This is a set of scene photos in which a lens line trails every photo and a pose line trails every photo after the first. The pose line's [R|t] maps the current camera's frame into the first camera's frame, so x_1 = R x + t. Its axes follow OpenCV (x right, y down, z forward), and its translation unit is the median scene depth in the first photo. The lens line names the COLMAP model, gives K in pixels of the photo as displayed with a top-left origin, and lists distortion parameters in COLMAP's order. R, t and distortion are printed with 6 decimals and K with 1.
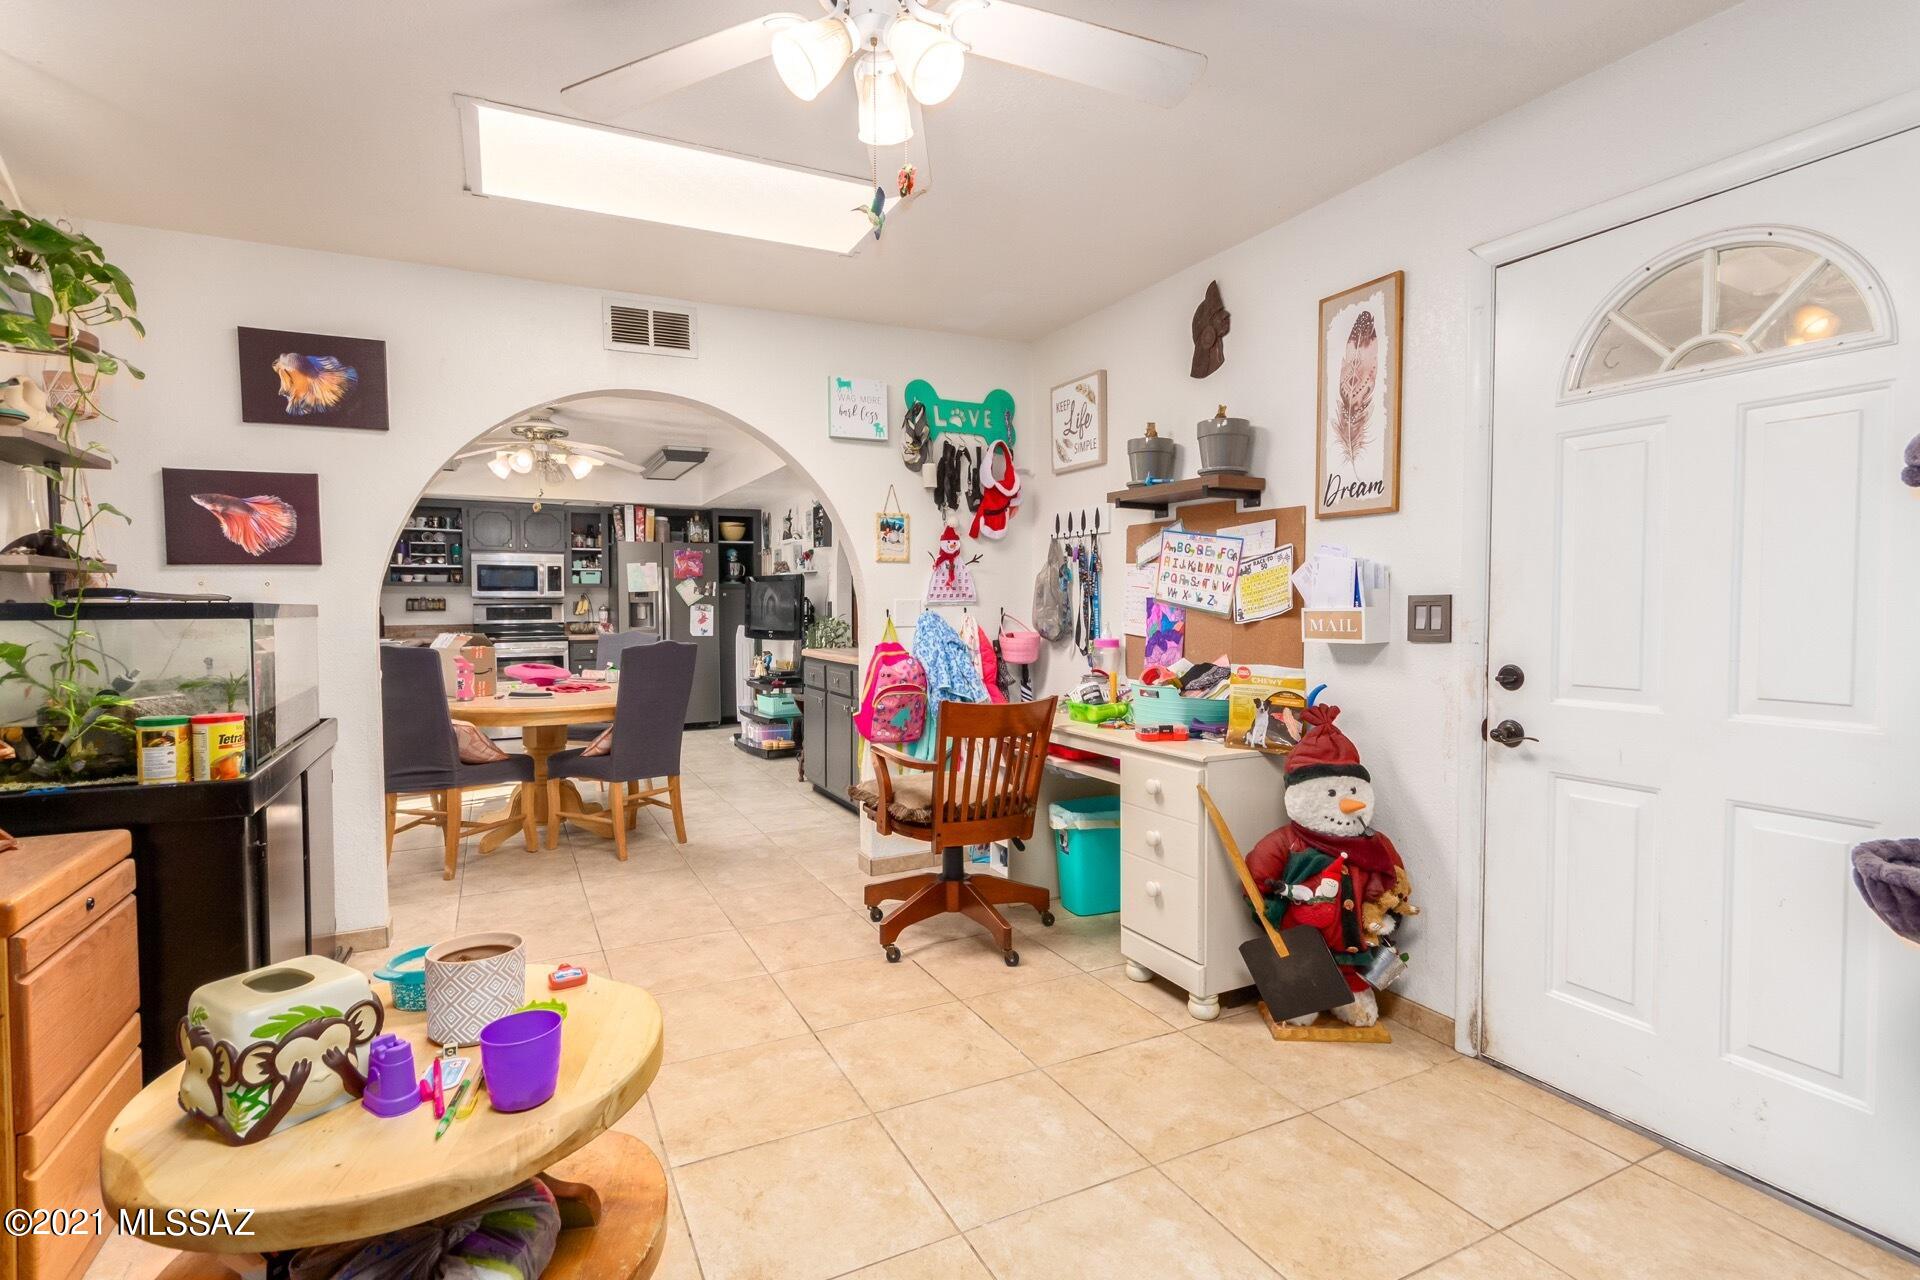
lens RADIAL K [[919.6, 0, 969.2], [0, 919.6, 635.7], [0, 0, 1]] dist [0.000403, 0.000773]
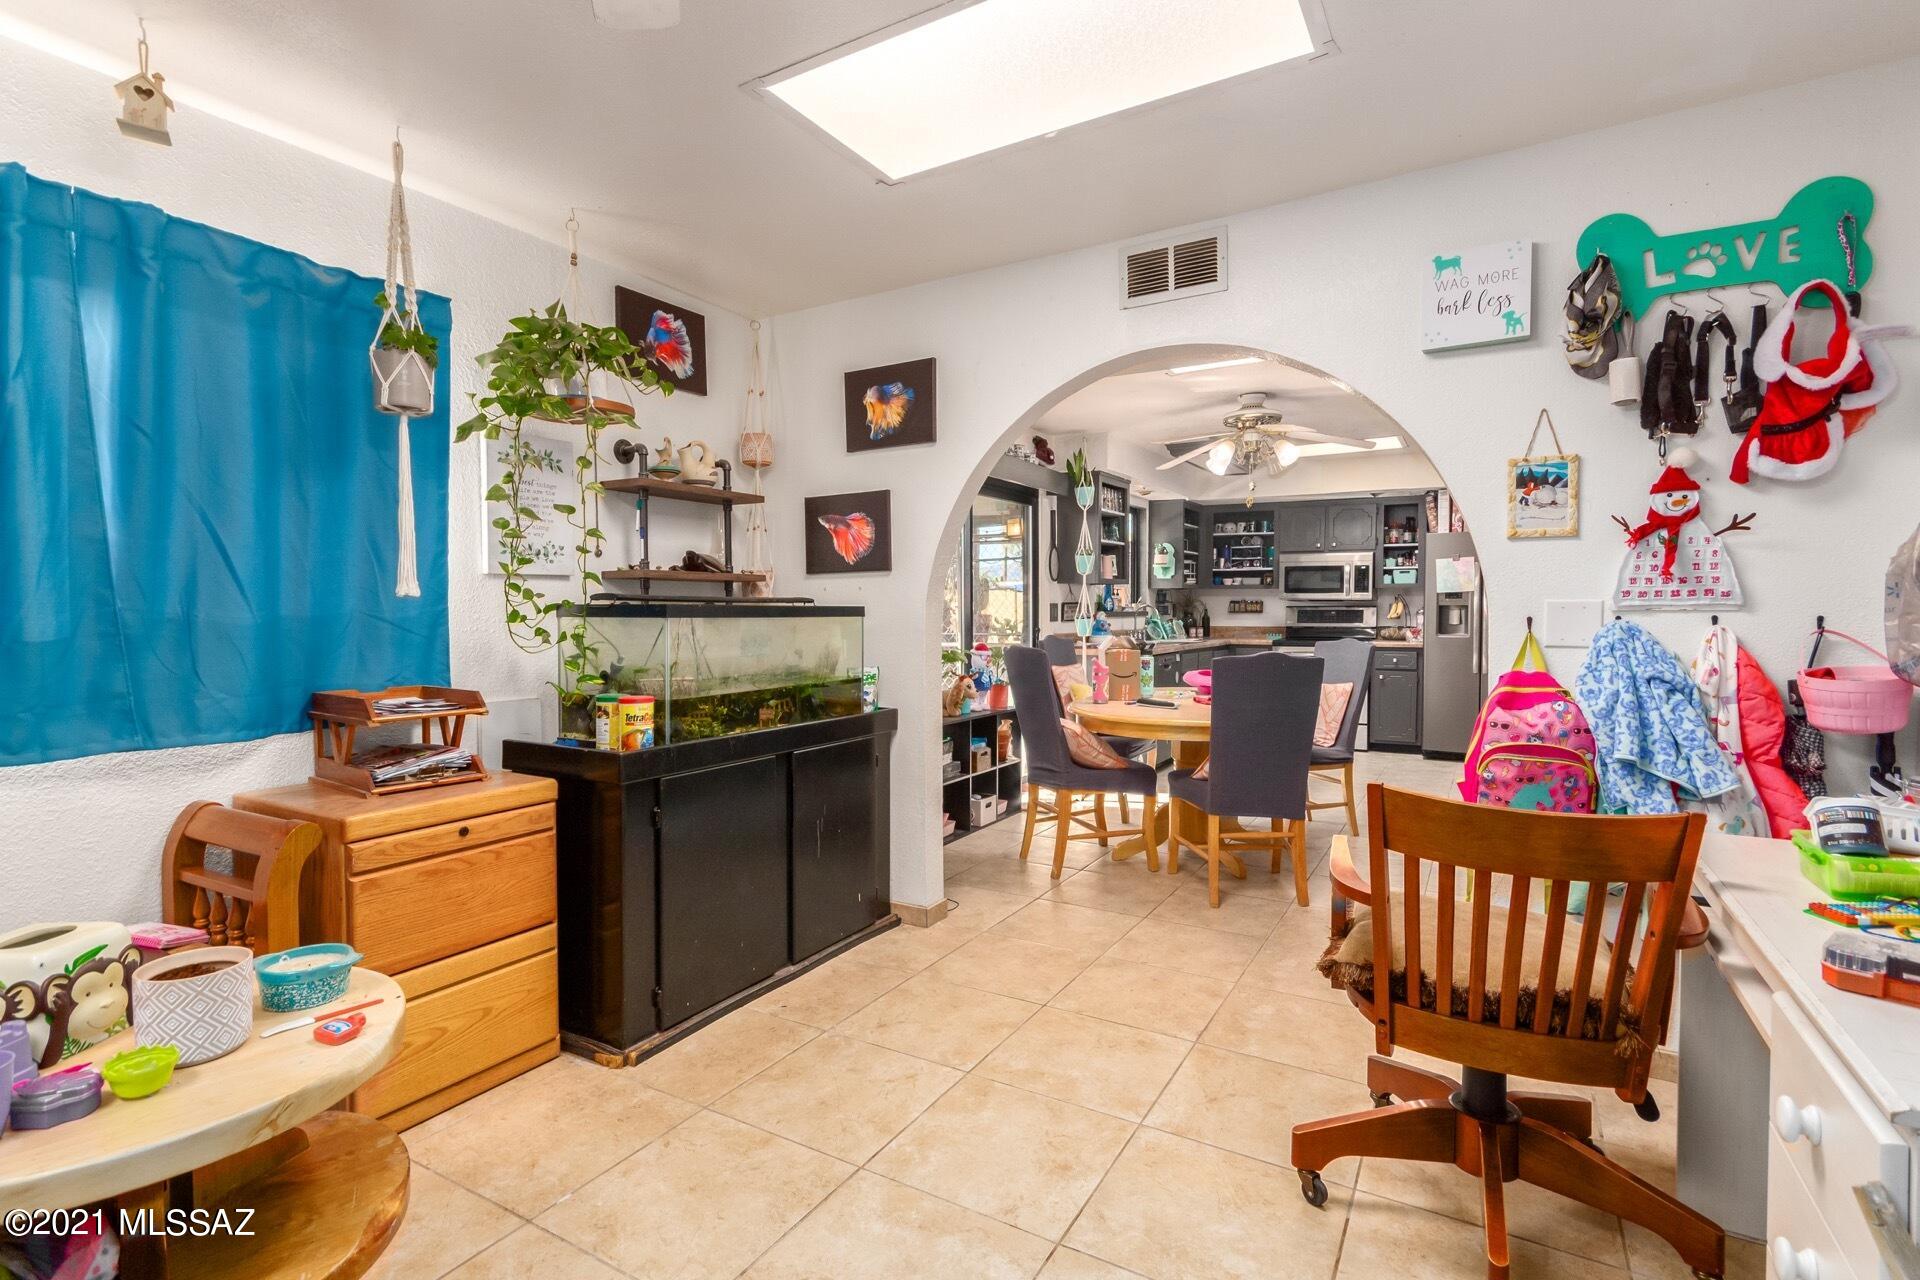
lens RADIAL K [[913.9, 0, 964.0], [0, 913.9, 636.3], [0, 0, 1]] dist [0.002914, 0.001080]
pose [[0.540982, 0.030746, -0.840472, 0.217467], [-0.032221, 0.999356, 0.015818, -0.013506], [0.840417, 0.018523, 0.541624, 0.363711]]
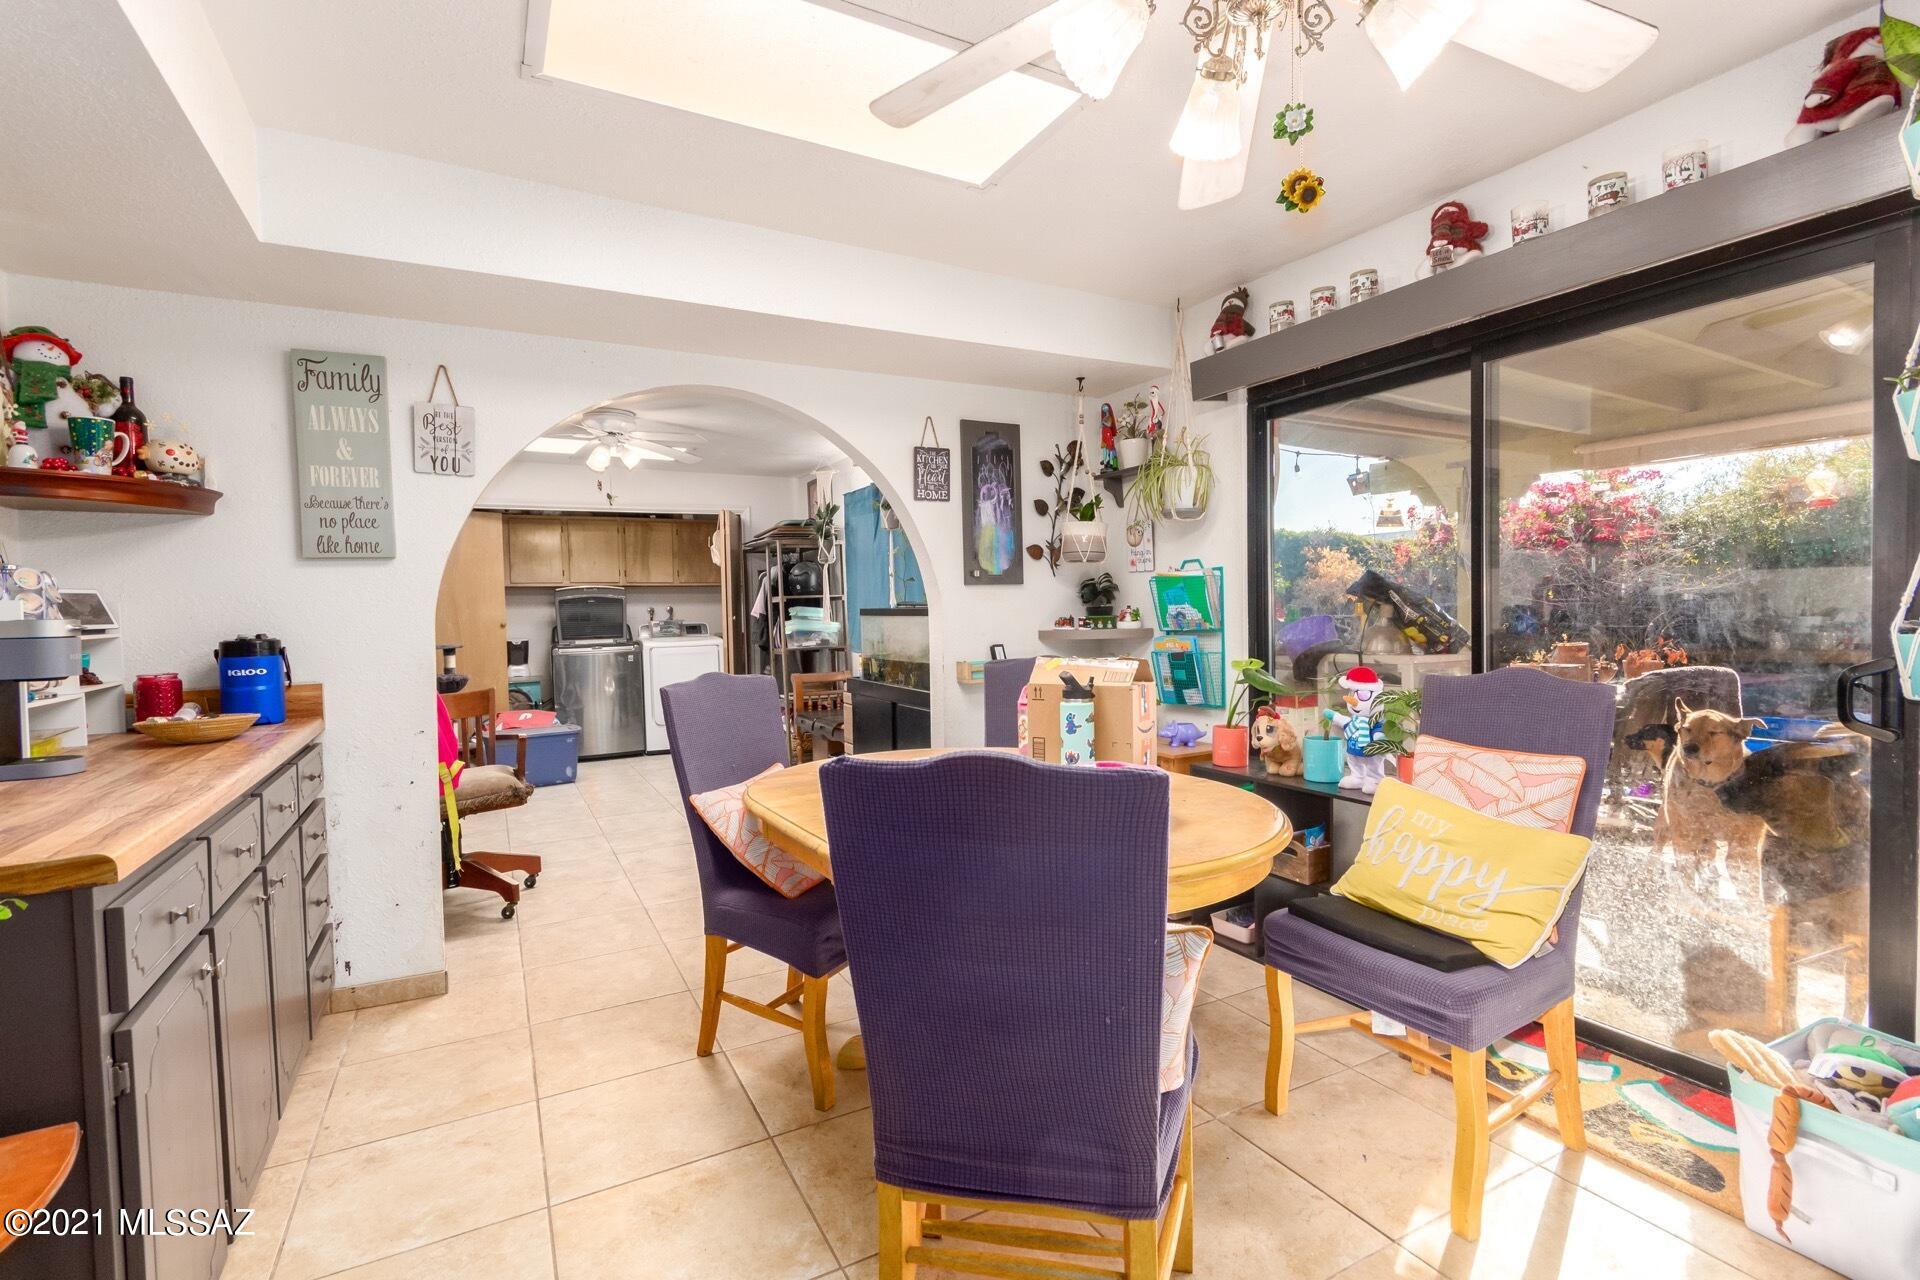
lens RADIAL K [[883.4, 0, 960.0], [0, 883.4, 640.0], [0, 0, 1]] dist [0.000203, 0.000386]
pose [[-0.999522, 0.026068, -0.016609, -0.525380], [0.024793, 0.997037, 0.072825, -0.059368], [0.018458, 0.072378, -0.997206, 1.719476]]
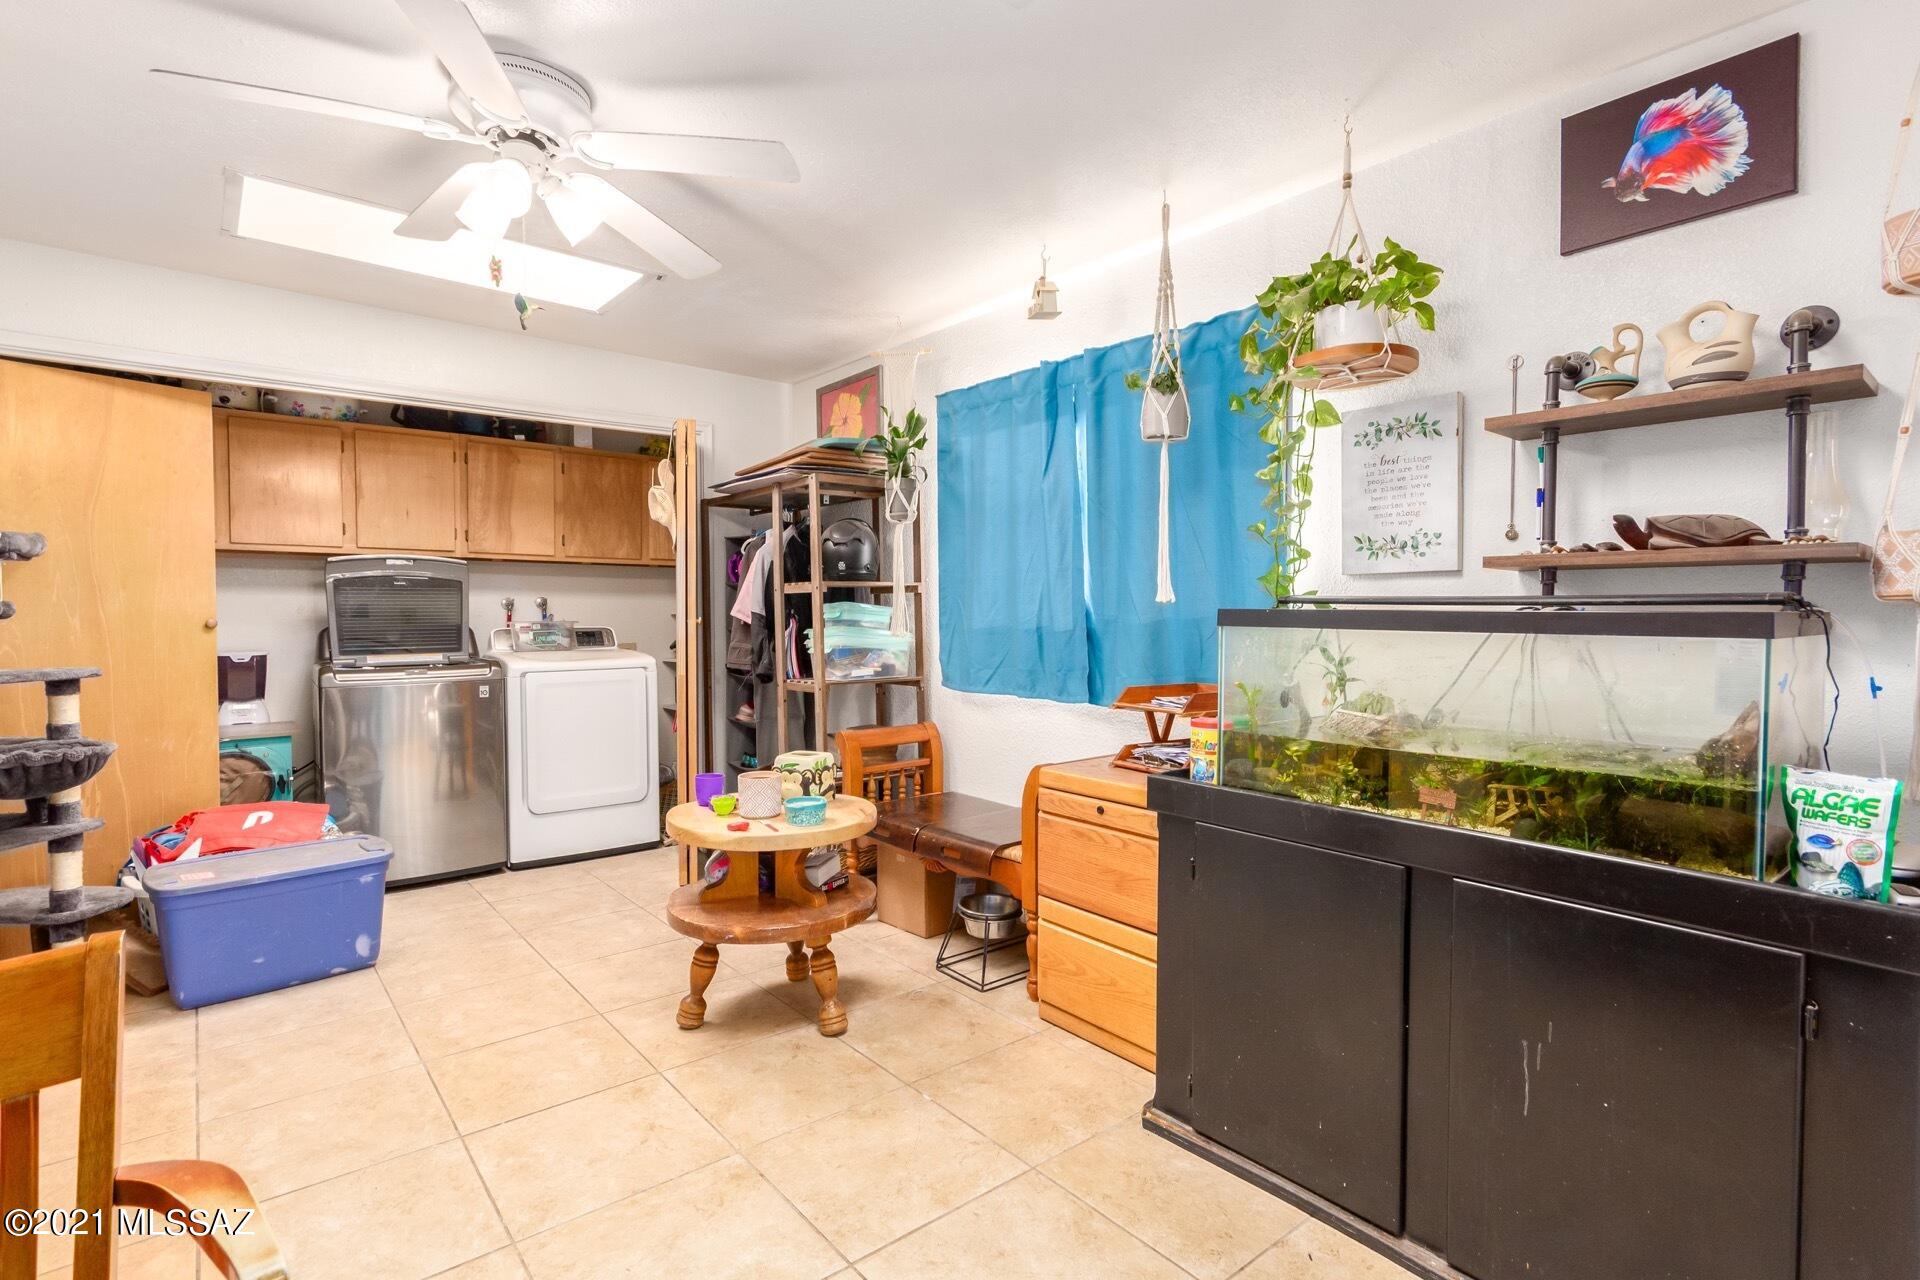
lens RADIAL K [[929.1, 0, 967.6], [0, 929.1, 637.8], [0, 0, 1]] dist [0.002399, 0.000029]
pose [[-0.976910, 0.008353, -0.213489, -0.173829], [-0.006030, 0.997759, 0.066632, -0.036089], [0.213567, 0.066381, -0.974671, 0.989437]]
